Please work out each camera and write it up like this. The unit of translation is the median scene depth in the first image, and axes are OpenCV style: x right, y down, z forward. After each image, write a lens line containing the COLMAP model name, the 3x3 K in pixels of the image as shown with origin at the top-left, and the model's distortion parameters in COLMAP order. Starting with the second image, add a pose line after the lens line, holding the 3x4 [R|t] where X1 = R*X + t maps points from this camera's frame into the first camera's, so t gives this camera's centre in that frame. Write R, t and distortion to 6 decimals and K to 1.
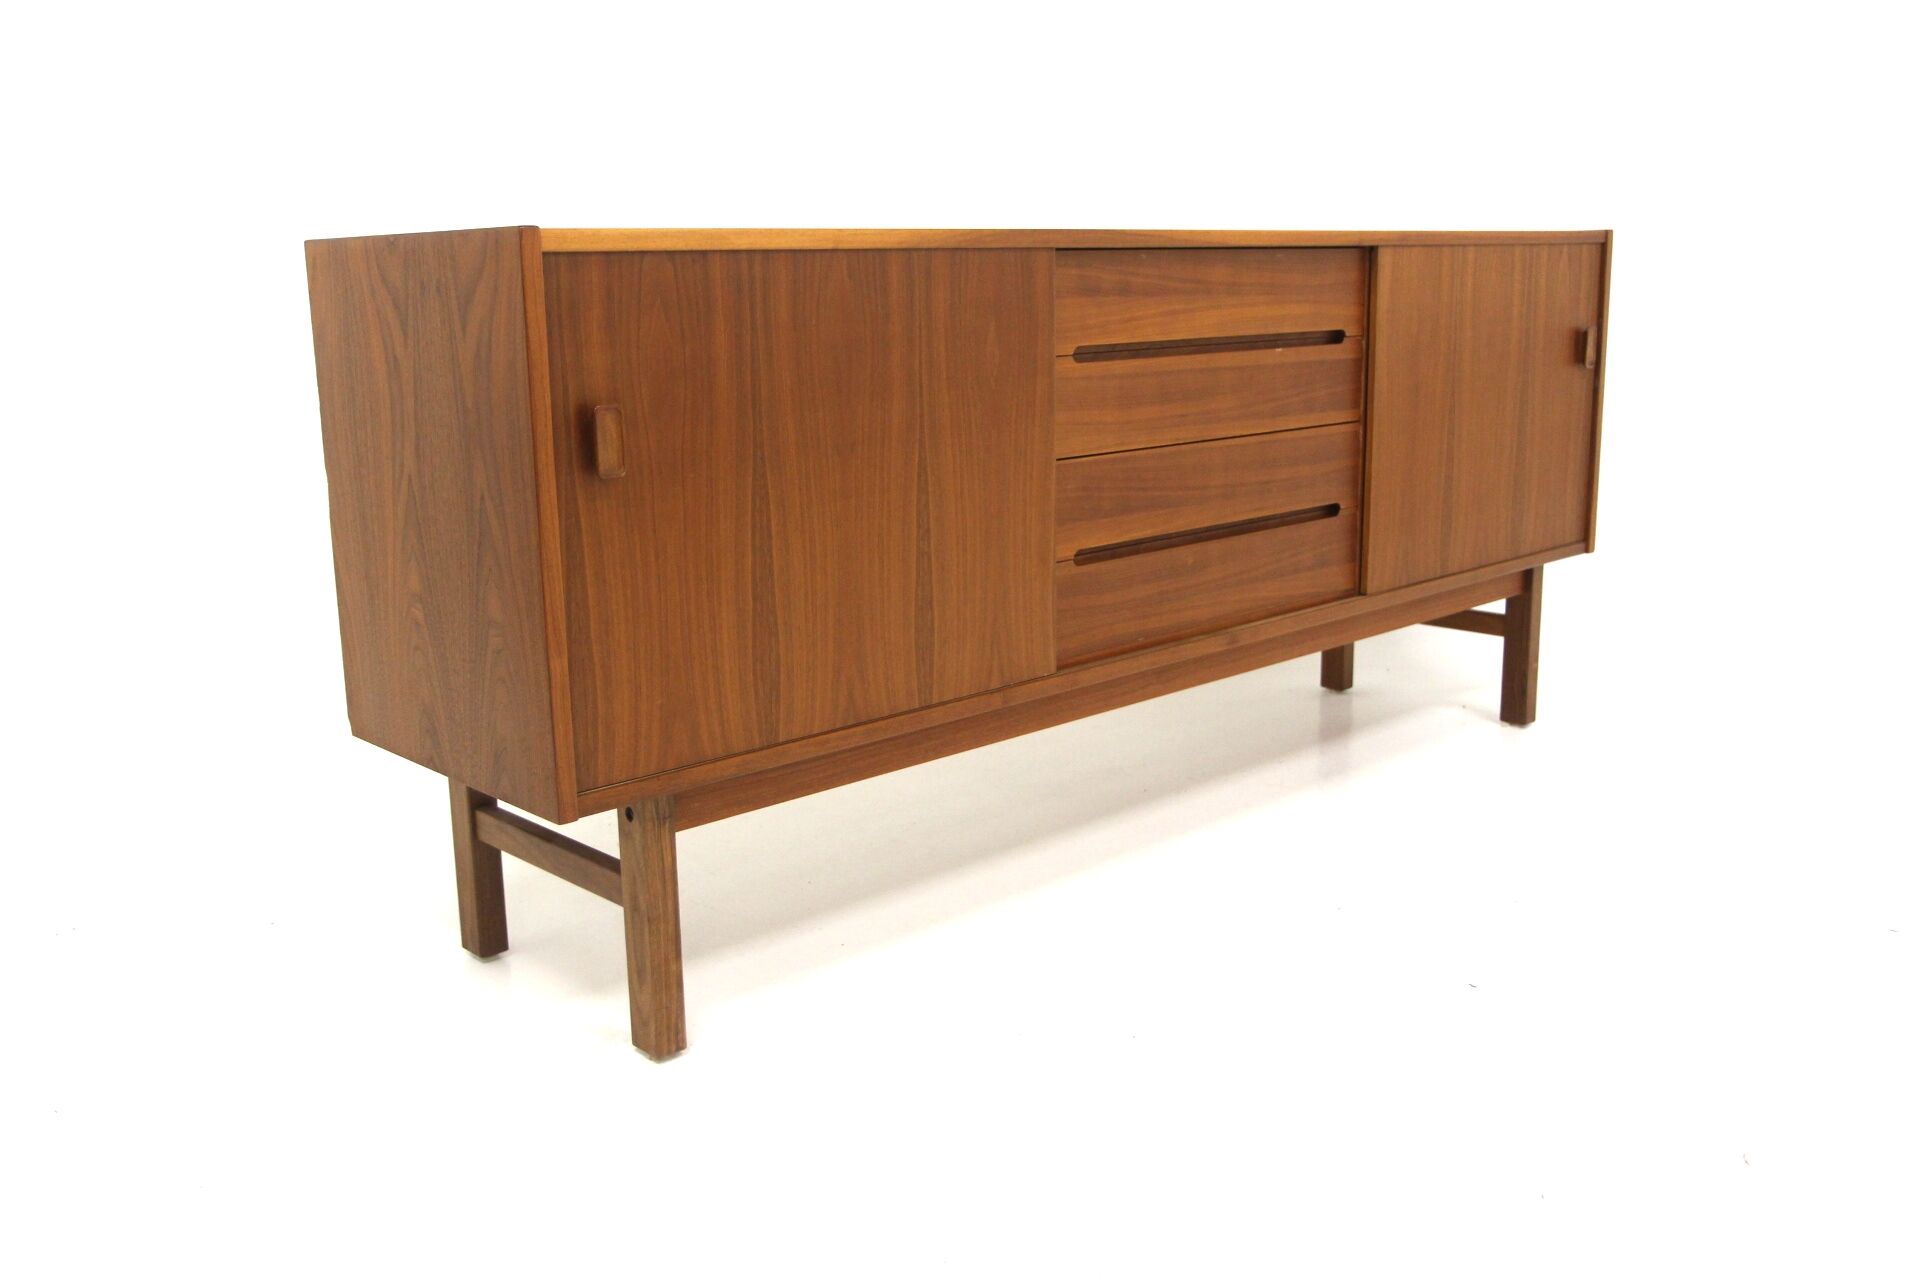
lens RADIAL K [[1571.9, 0, 960.0], [0, 1571.9, 640.0], [0, 0, 1]] dist [-0.074575, 0.120943]
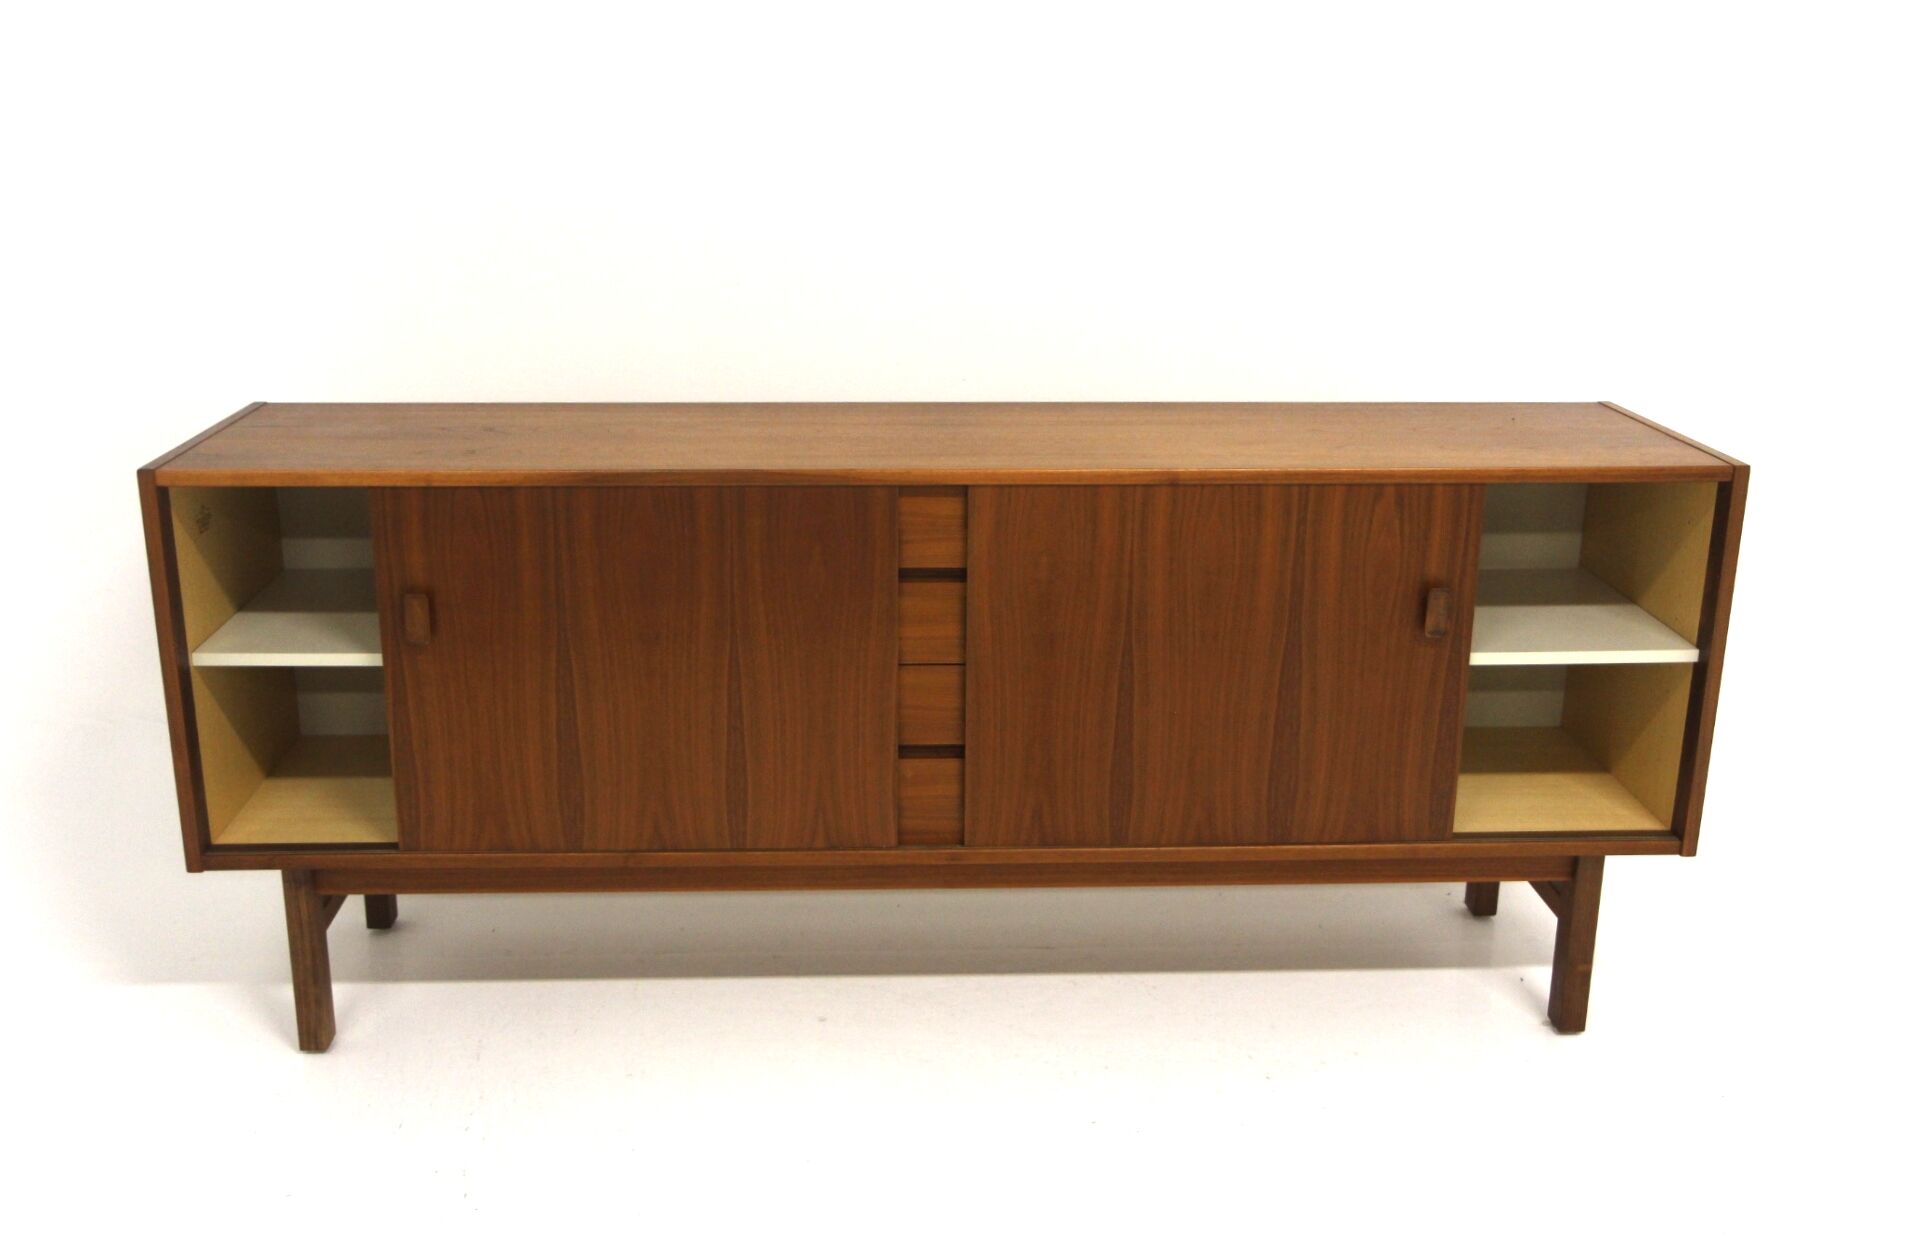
lens RADIAL K [[921.1, 0, 953.0], [0, 921.1, 630.0], [0, 0, 1]] dist [-0.001948, 0.000013]
pose [[0.765009, 0.103598, -0.635632, 0.517268], [-0.157947, 0.987015, -0.029228, -0.125372], [0.624350, 0.122756, 0.771439, 0.488977]]
